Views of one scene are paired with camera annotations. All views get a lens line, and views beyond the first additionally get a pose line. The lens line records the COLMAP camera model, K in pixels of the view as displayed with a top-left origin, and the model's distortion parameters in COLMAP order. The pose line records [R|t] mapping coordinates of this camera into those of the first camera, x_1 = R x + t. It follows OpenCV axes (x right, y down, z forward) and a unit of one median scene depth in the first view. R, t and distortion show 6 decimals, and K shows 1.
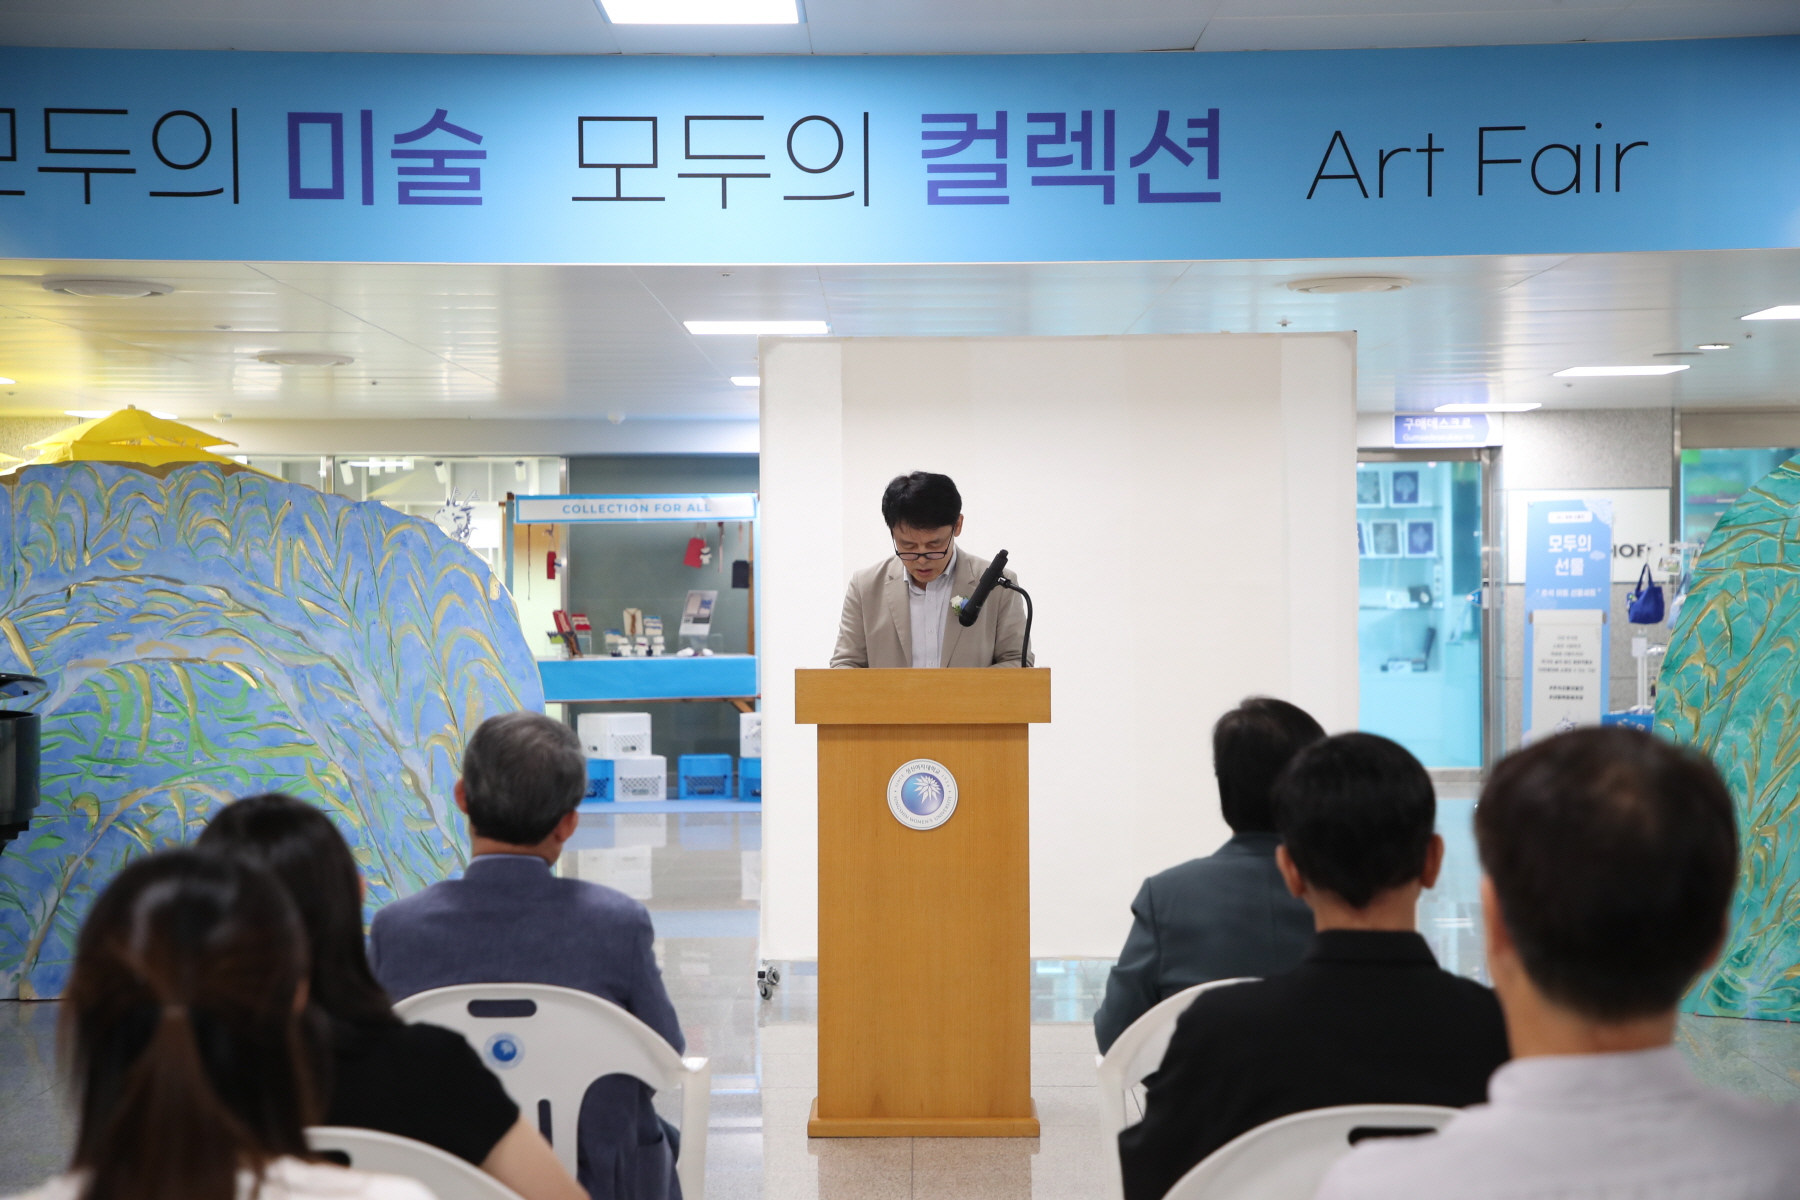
lens RADIAL K [[3209.4, 0, 891.8], [0, 3209.4, 608.9], [0, 0, 1]] dist [0.350947, 0.000000]
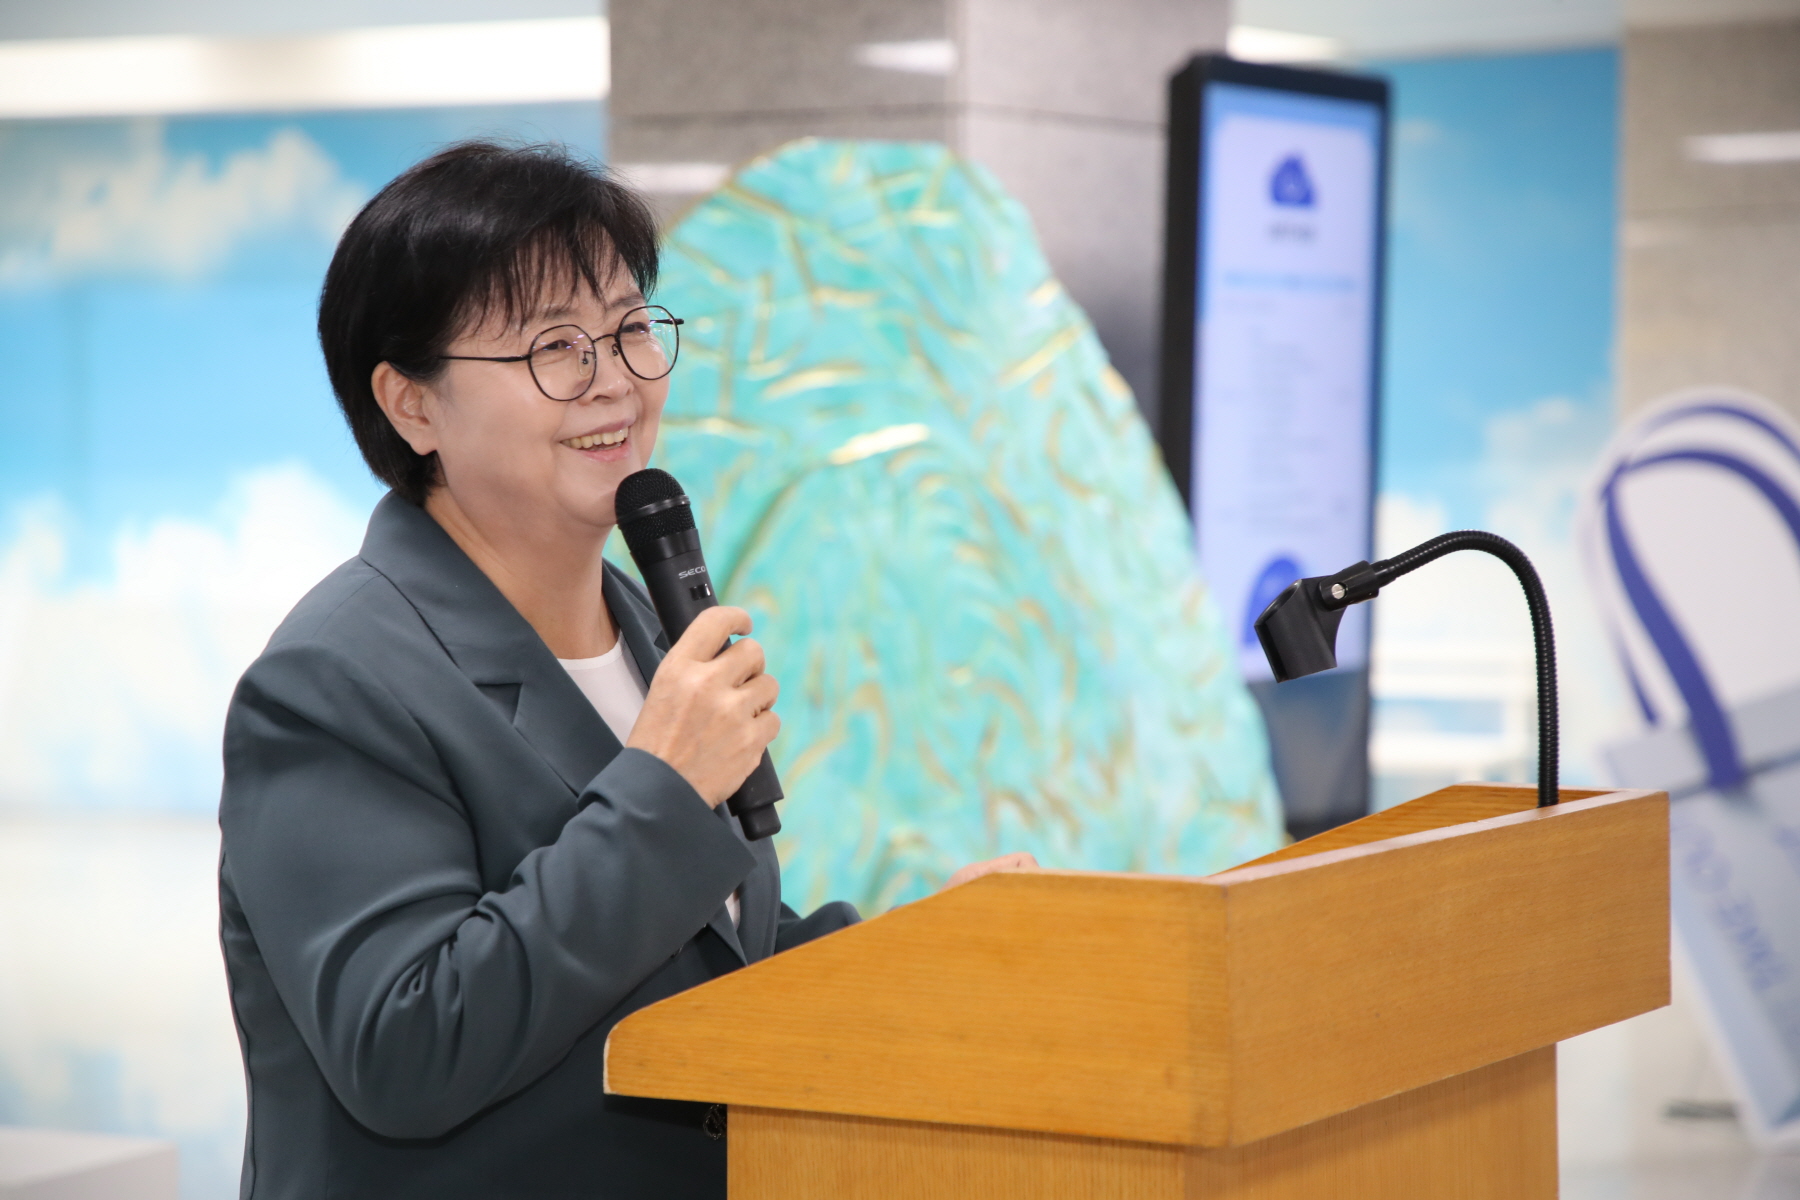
lens RADIAL K [[4424.4, 0, 892.5], [0, 4424.4, 591.0], [0, 0, 1]] dist [0.549822, 0.000000]
pose [[0.489517, -0.034779, 0.871300, -0.213798], [0.017814, 0.999395, 0.029884, -0.007192], [-0.871812, 0.000893, 0.489840, 0.638218]]
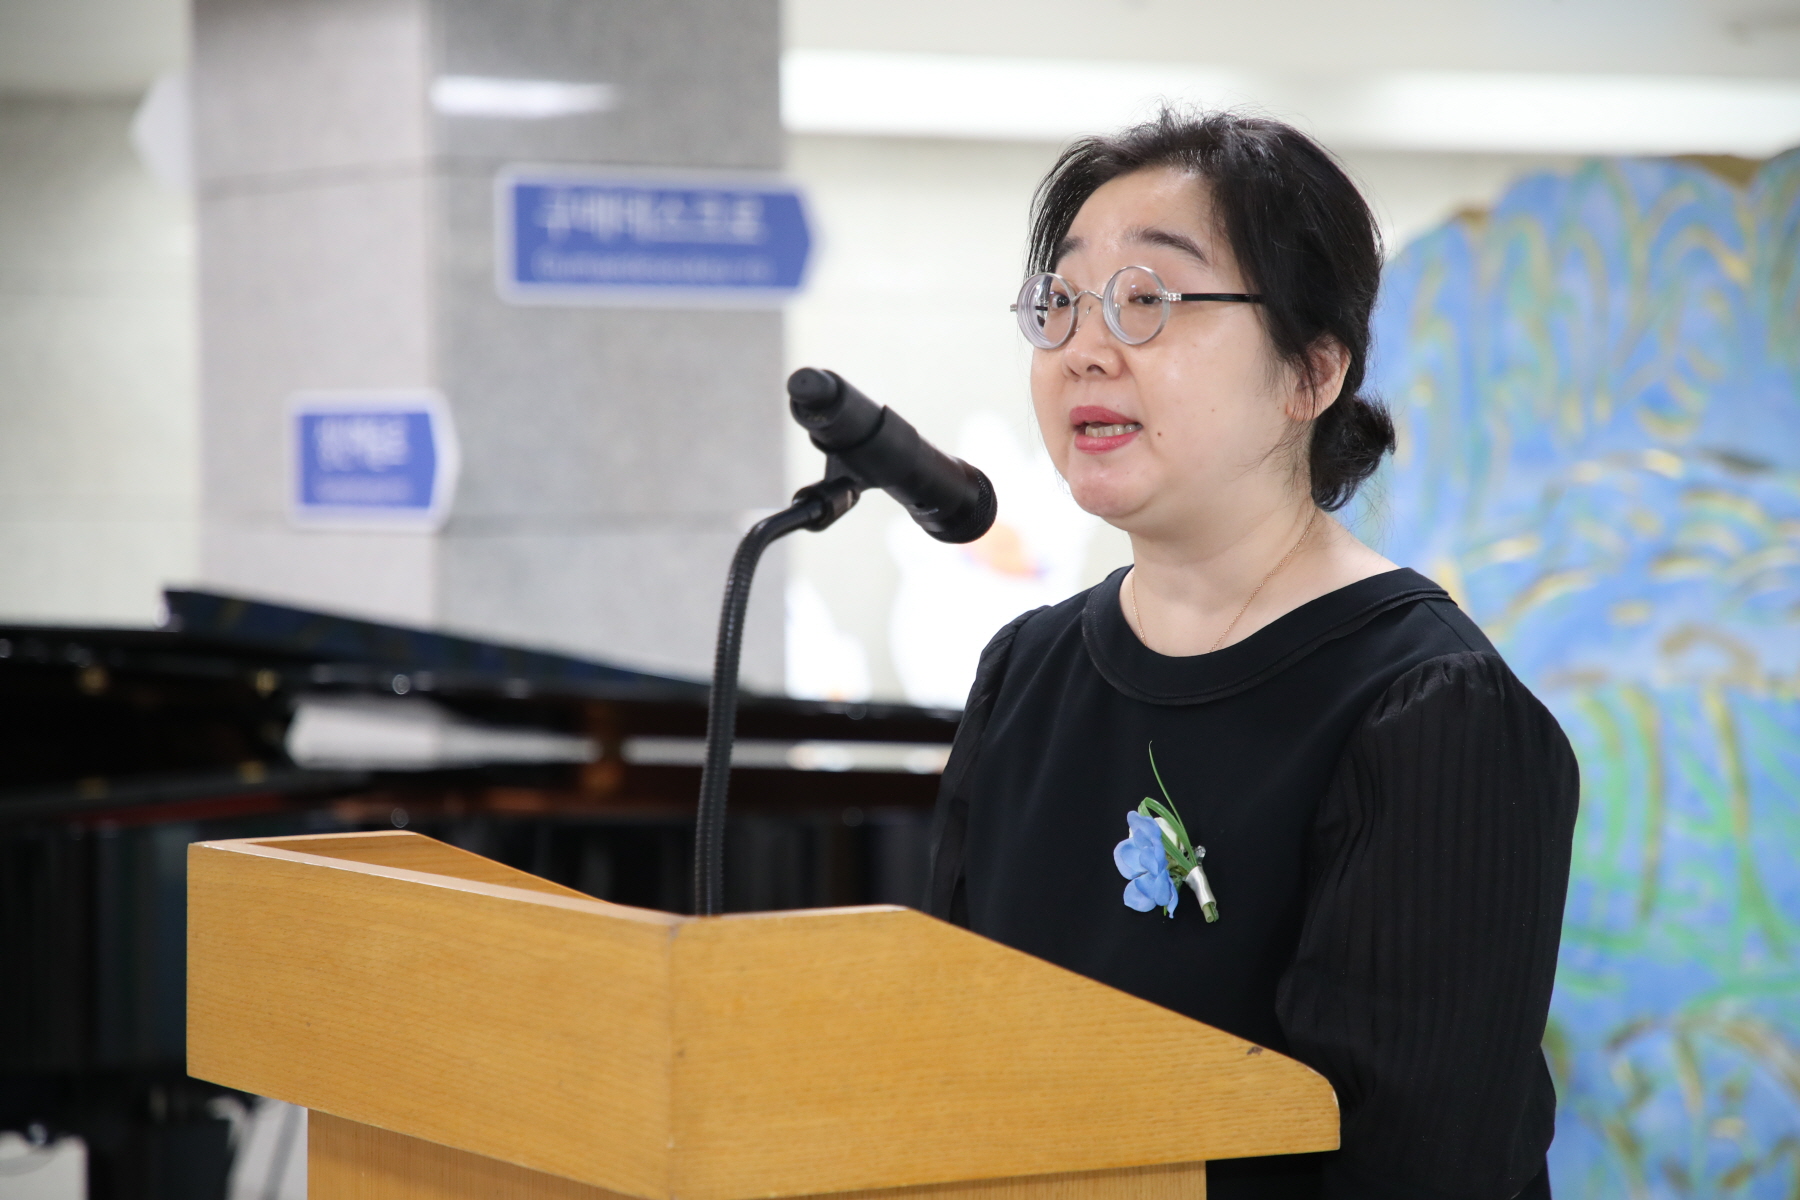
lens RADIAL K [[5145.1, 0, 898.4], [0, 5145.1, 597.8], [0, 0, 1]] dist [0.733140, 0.000000]
pose [[0.501273, 0.025196, -0.864922, 0.245393], [-0.010123, 0.999678, 0.023255, -0.006414], [0.865230, -0.002902, 0.501367, 0.617068]]
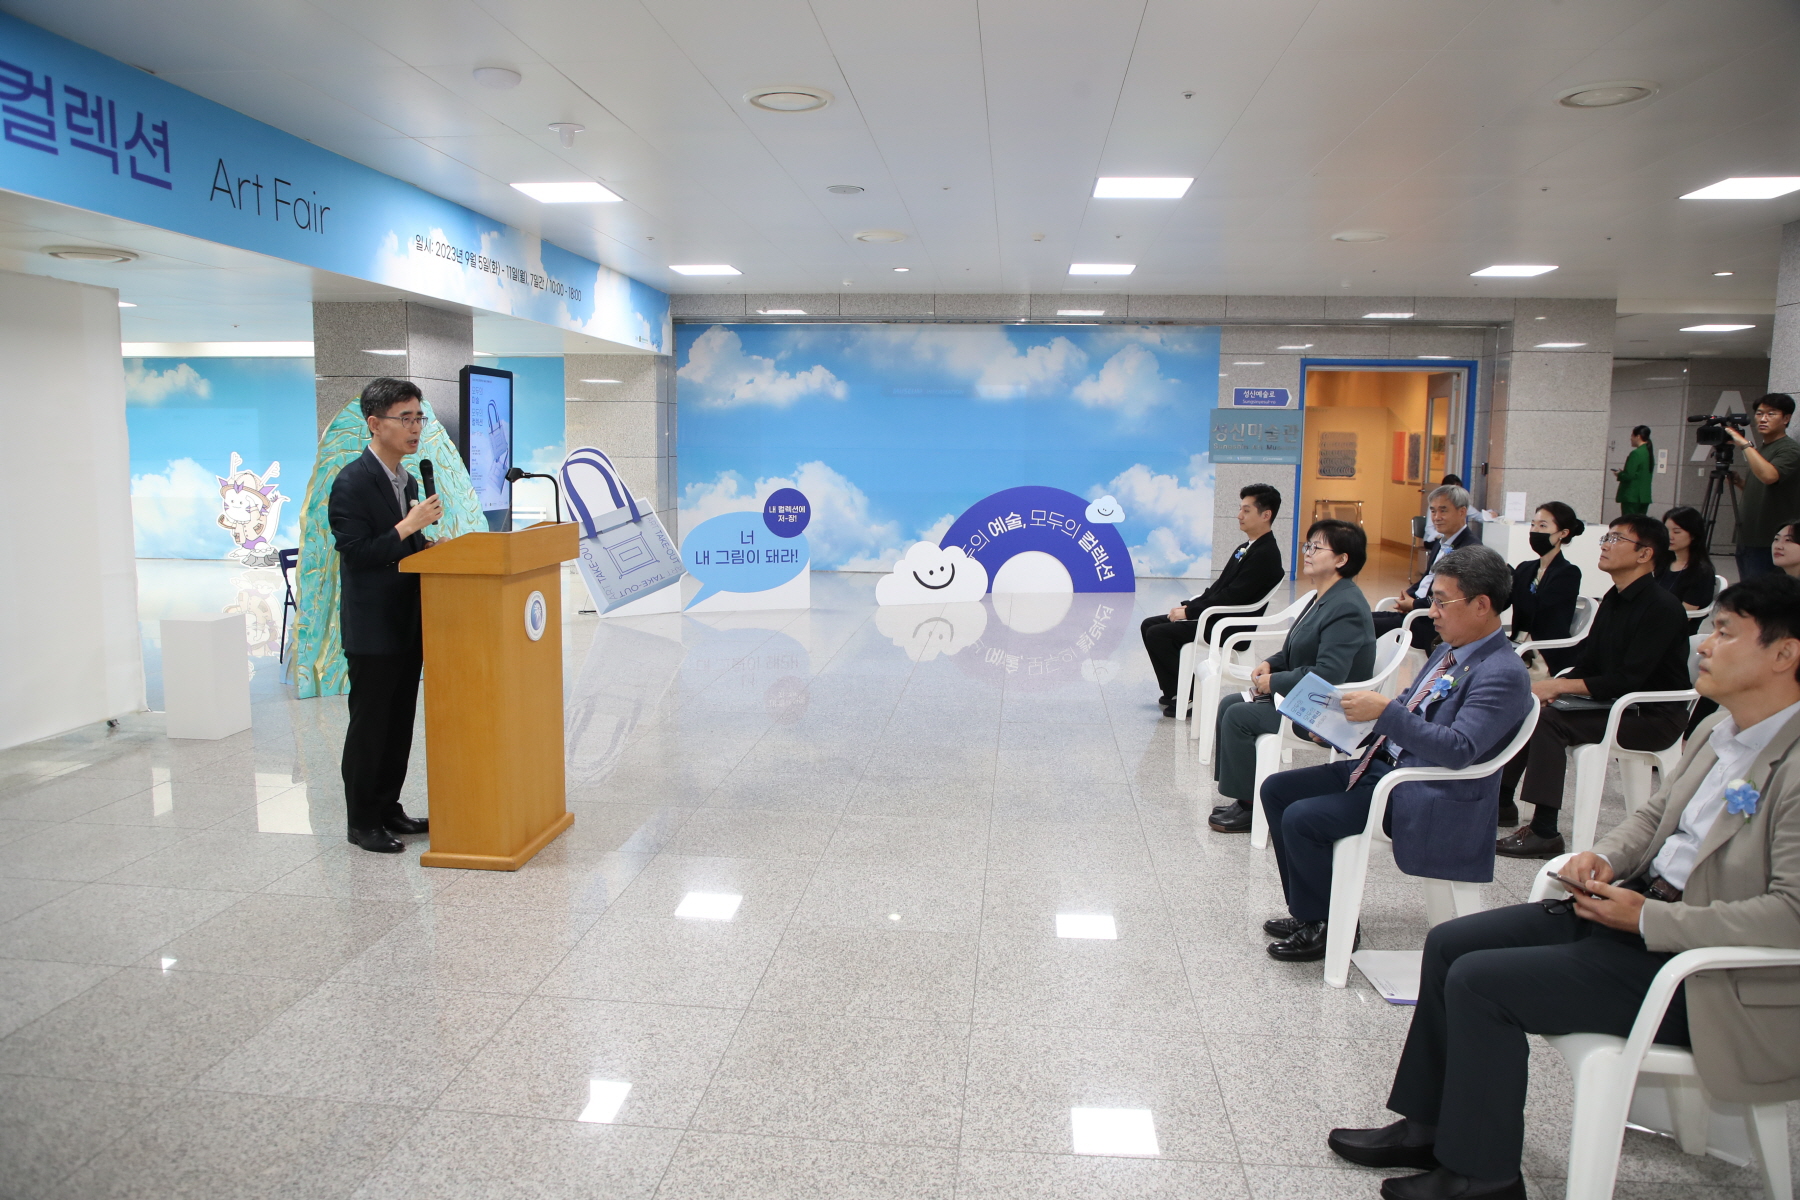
lens RADIAL K [[1255.4, 0, 904.7], [0, 1255.4, 607.7], [0, 0, 1]] dist [-0.065224, 0.040300]
pose [[0.086214, -0.122172, 0.988757, -0.381754], [0.001168, 0.992464, 0.122528, -0.009889], [-0.996276, -0.009409, 0.085707, 0.579106]]
